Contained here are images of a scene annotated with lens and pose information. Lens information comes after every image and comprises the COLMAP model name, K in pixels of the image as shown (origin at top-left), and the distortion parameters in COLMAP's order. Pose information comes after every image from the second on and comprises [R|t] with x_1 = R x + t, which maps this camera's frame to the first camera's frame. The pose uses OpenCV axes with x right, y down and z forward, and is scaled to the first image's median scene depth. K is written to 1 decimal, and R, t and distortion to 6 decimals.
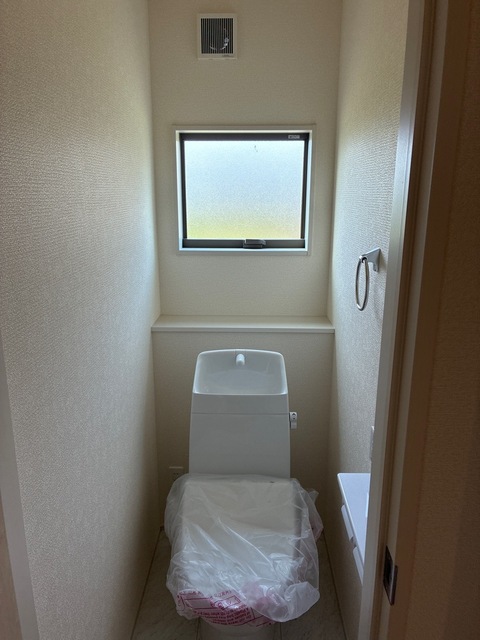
lens RADIAL K [[488.9, 0, 238.6], [0, 488.9, 318.2], [0, 0, 1]] dist [0.026896, -0.021548]
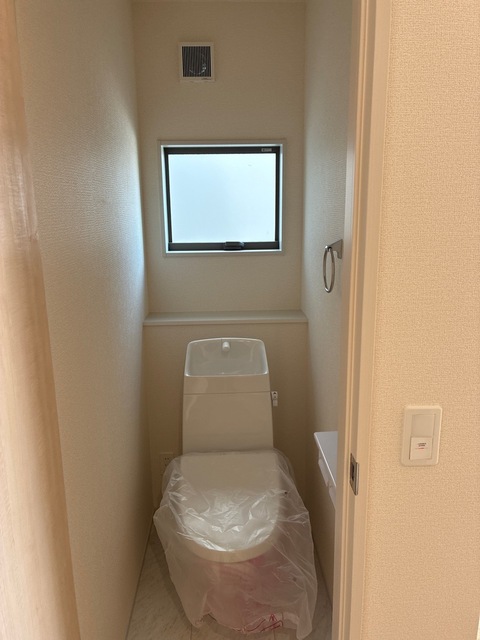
lens RADIAL K [[488.9, 0, 243.0], [0, 488.9, 322.2], [0, 0, 1]] dist [0.026896, -0.021548]
pose [[0.997624, -0.028164, 0.062880, -0.024474], [0.029207, 0.999450, -0.015719, 0.043209], [-0.062403, 0.017519, 0.997897, -0.118273]]
